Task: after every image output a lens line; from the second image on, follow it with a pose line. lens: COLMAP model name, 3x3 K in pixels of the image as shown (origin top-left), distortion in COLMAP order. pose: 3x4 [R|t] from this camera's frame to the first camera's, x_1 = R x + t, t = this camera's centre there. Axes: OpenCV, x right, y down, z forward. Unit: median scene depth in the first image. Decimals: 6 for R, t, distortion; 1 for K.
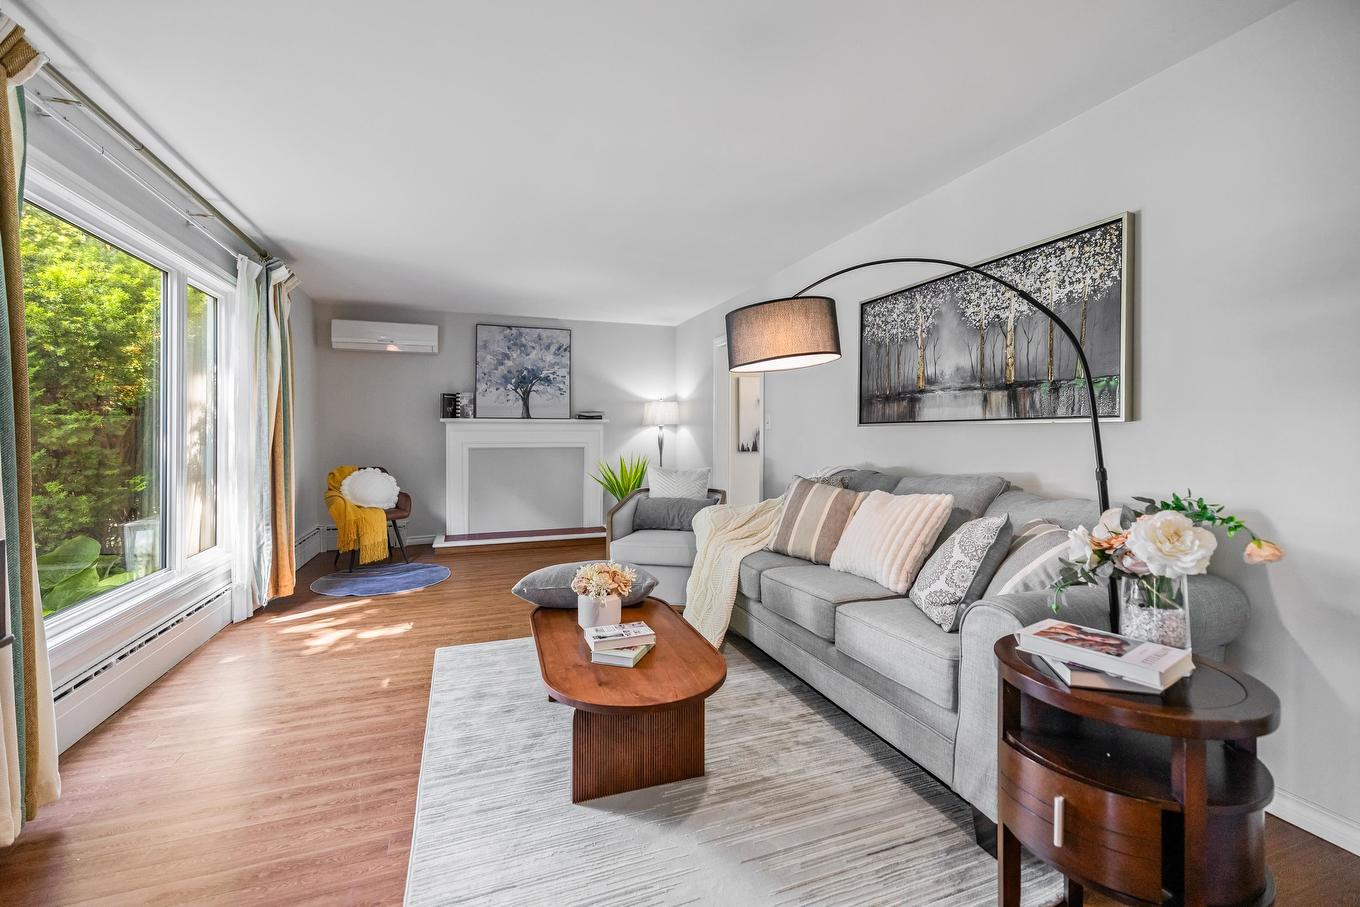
lens RADIAL K [[573.0, 0, 679.1], [0, 573.0, 438.9], [0, 0, 1]] dist [0.001962, 0.000203]
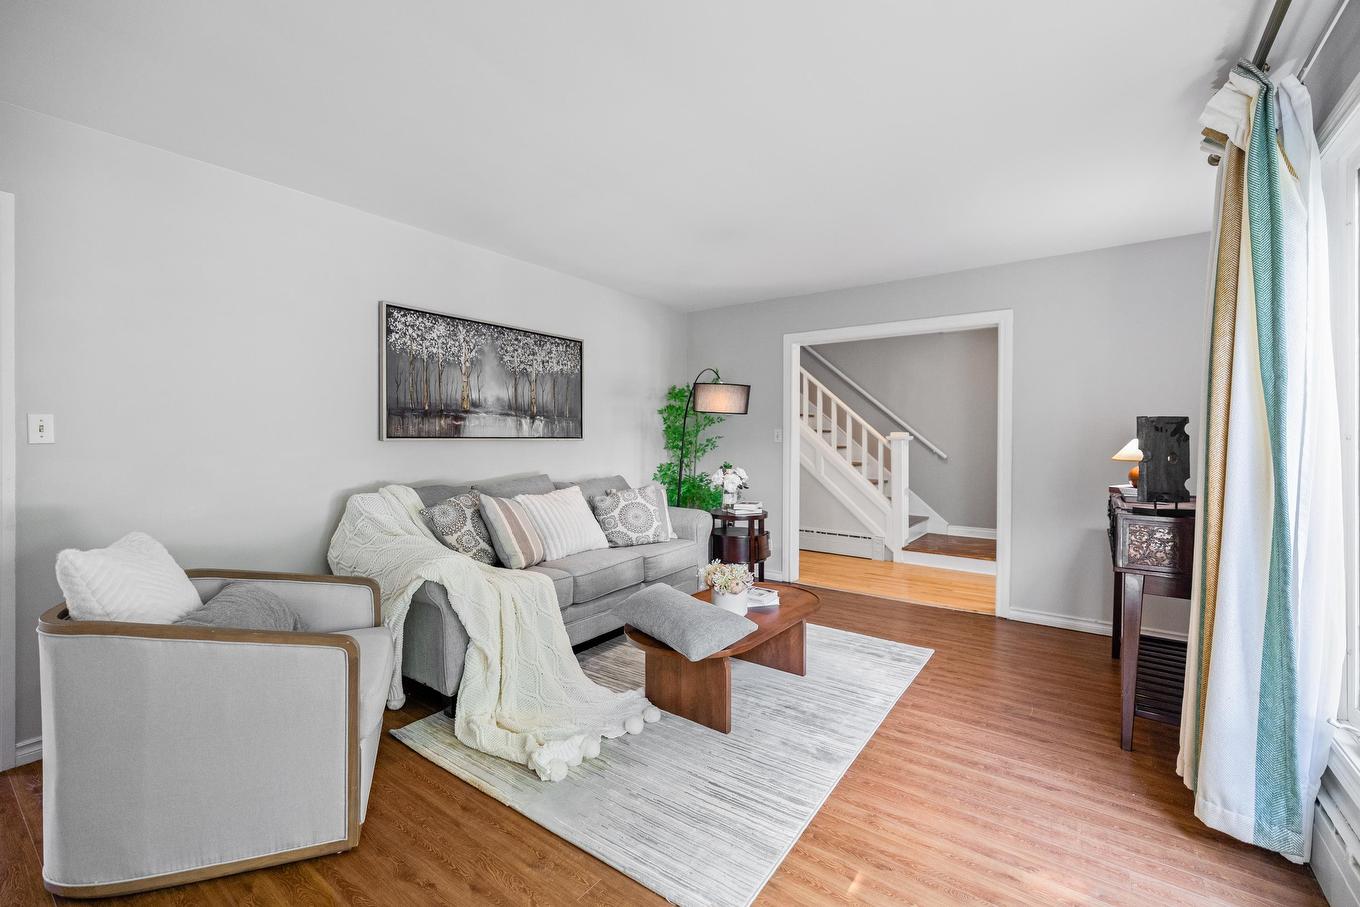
lens RADIAL K [[573.0, 0, 679.1], [0, 573.0, 438.9], [0, 0, 1]] dist [0.001962, 0.000203]
pose [[-0.557198, -0.000085, 0.830379, -0.919866], [0.006808, 0.999966, 0.004671, -0.034973], [-0.830352, 0.008255, -0.557179, 1.510029]]
